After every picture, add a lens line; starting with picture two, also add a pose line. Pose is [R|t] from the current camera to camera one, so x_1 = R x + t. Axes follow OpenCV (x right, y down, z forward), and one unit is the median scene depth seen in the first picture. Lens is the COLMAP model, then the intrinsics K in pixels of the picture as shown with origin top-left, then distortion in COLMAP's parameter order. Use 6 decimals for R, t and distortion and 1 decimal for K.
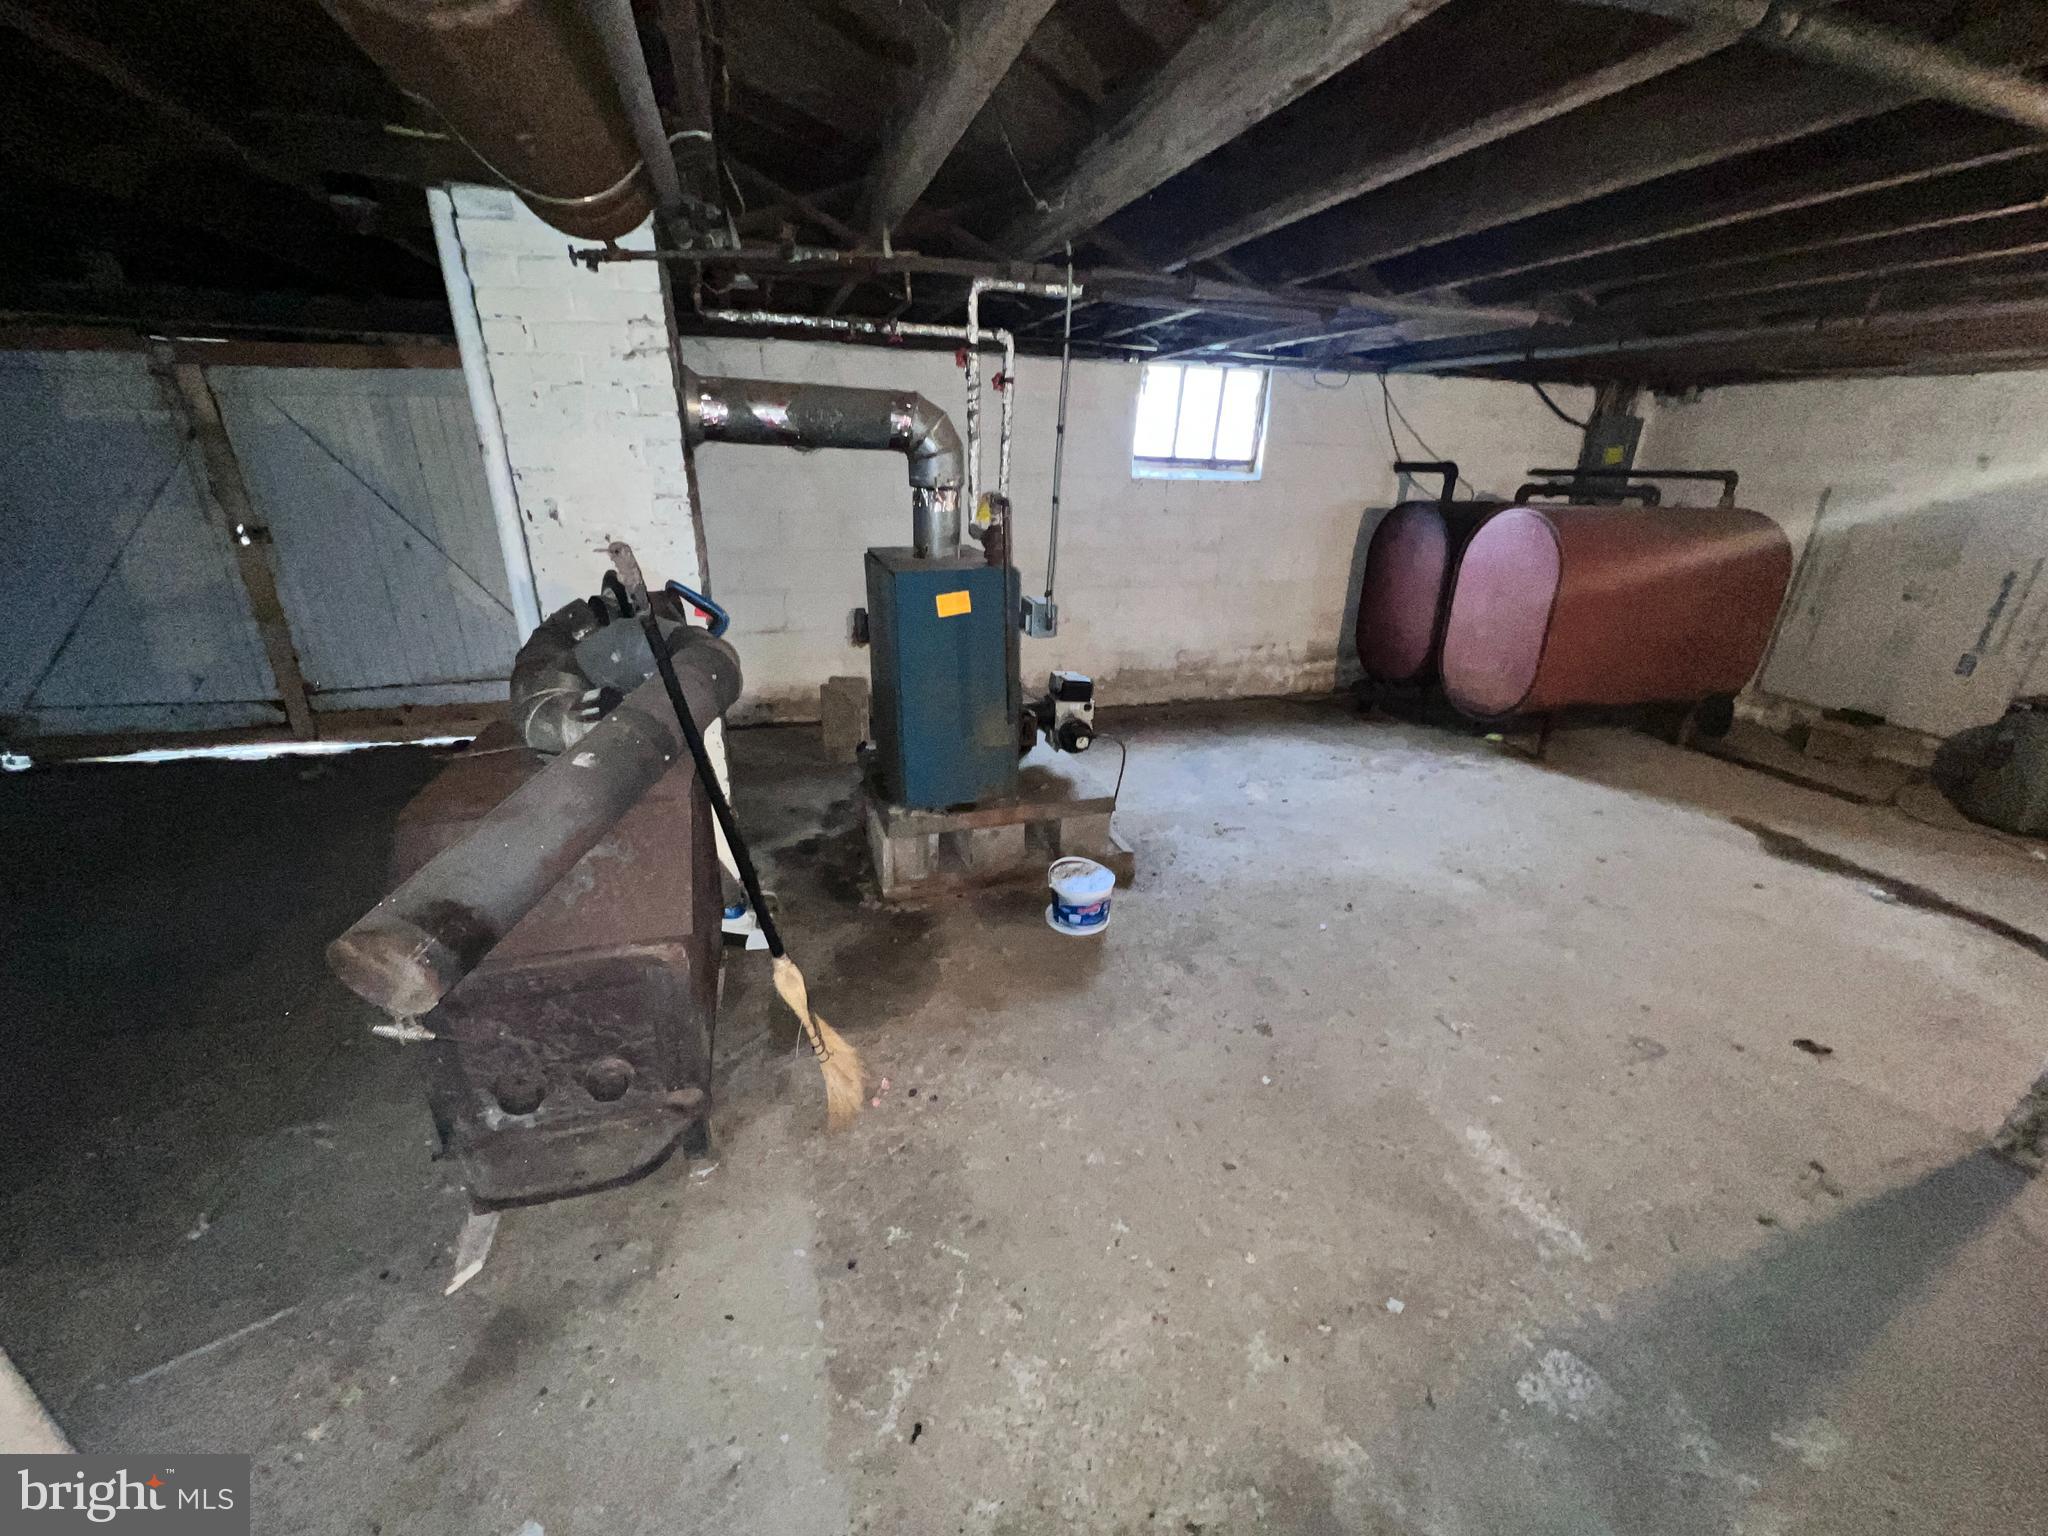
lens RADIAL K [[818.9, 0, 1021.9], [0, 818.9, 773.5], [0, 0, 1]] dist [-0.001259, -0.000149]
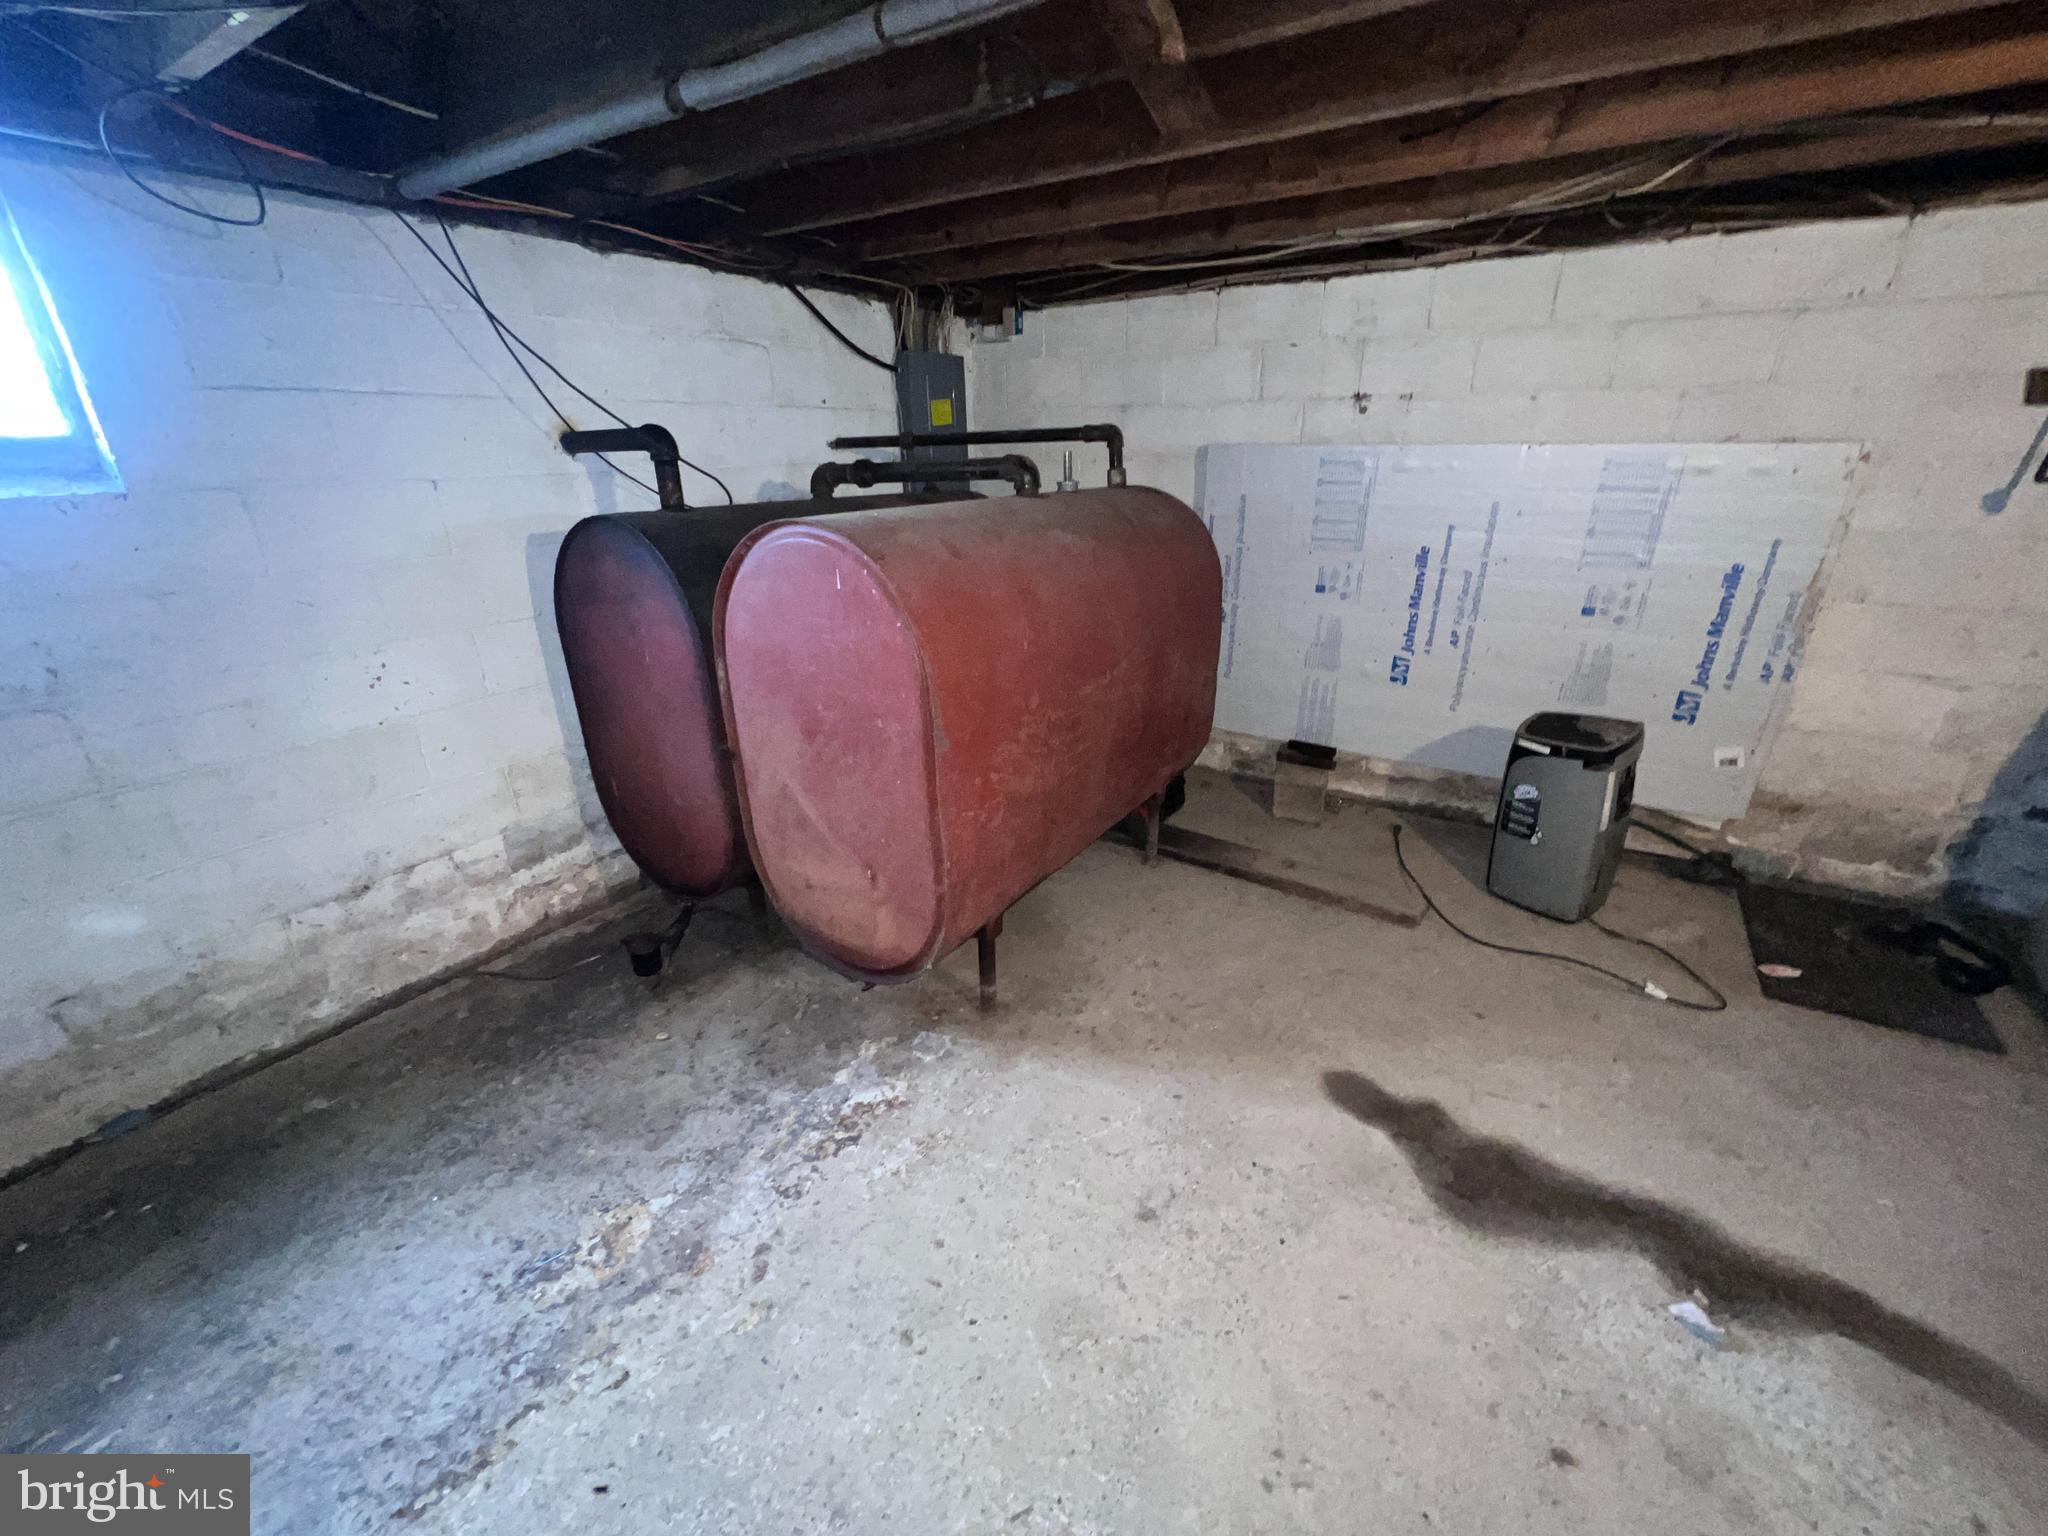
lens RADIAL K [[818.9, 0, 1027.1], [0, 818.9, 776.7], [0, 0, 1]] dist [-0.001259, -0.000149]
pose [[0.766613, -0.275424, 0.580039, 0.428822], [0.264118, 0.958634, 0.106122, -0.217815], [-0.585274, 0.071845, 0.807646, 0.612854]]
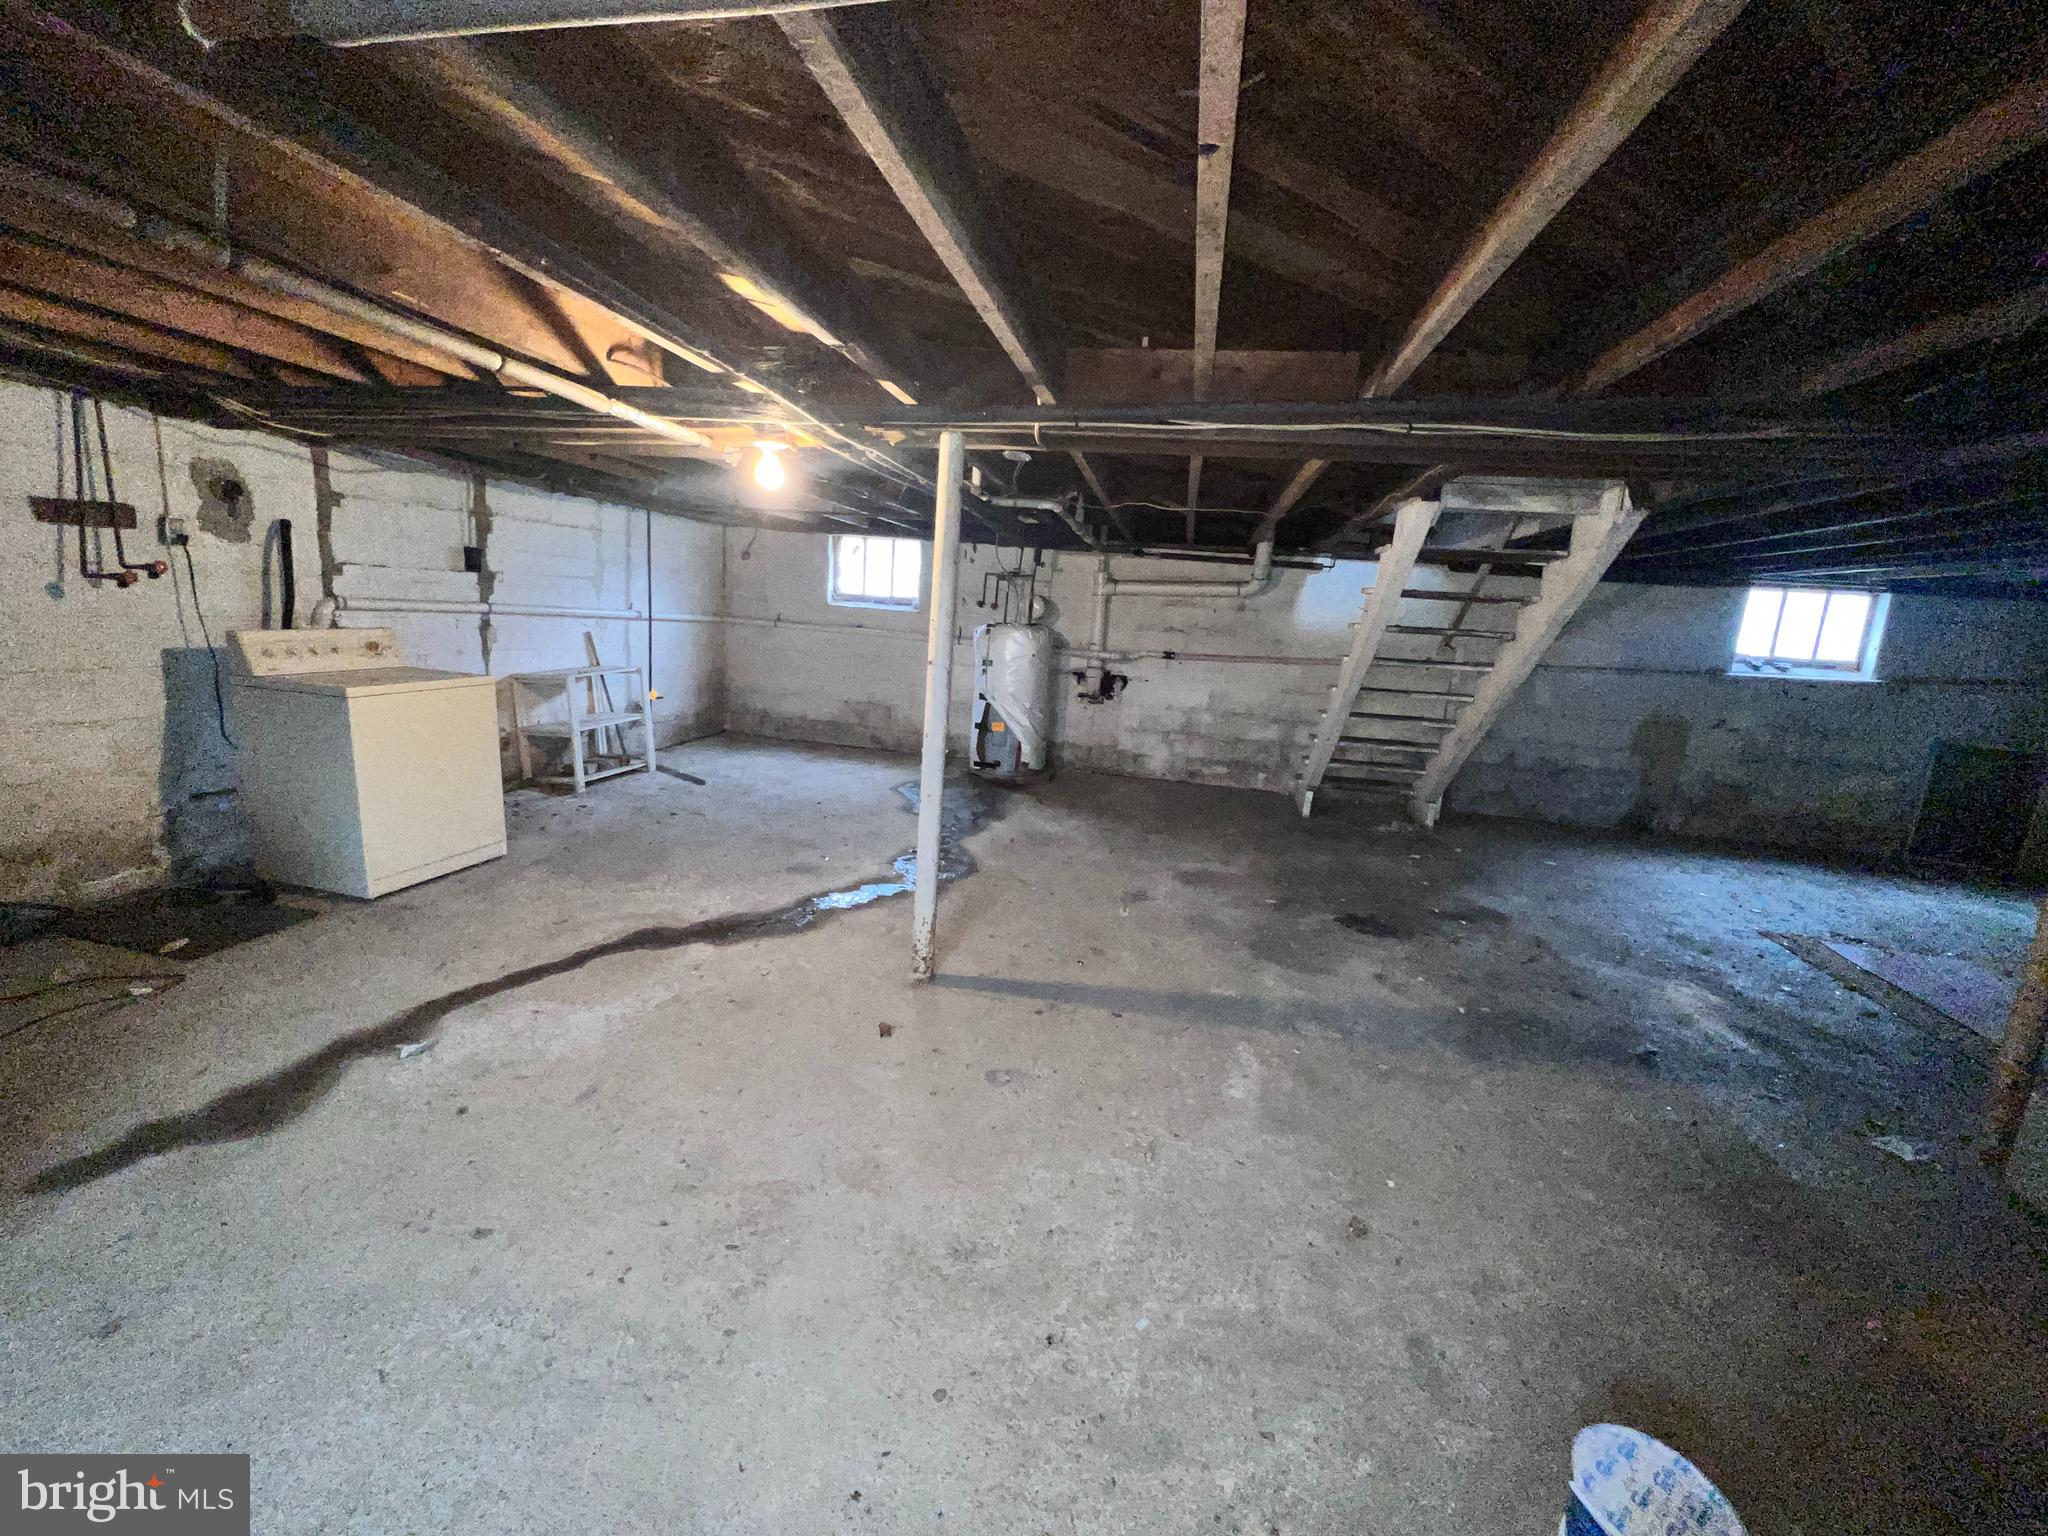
lens RADIAL K [[818.9, 0, 1025.4], [0, 818.9, 770.2], [0, 0, 1]] dist [-0.001259, -0.000149]
pose [[-0.872255, -0.174194, 0.456976, 0.159821], [0.094594, 0.856674, 0.507111, -0.319735], [-0.479816, 0.485557, -0.730761, 0.864359]]
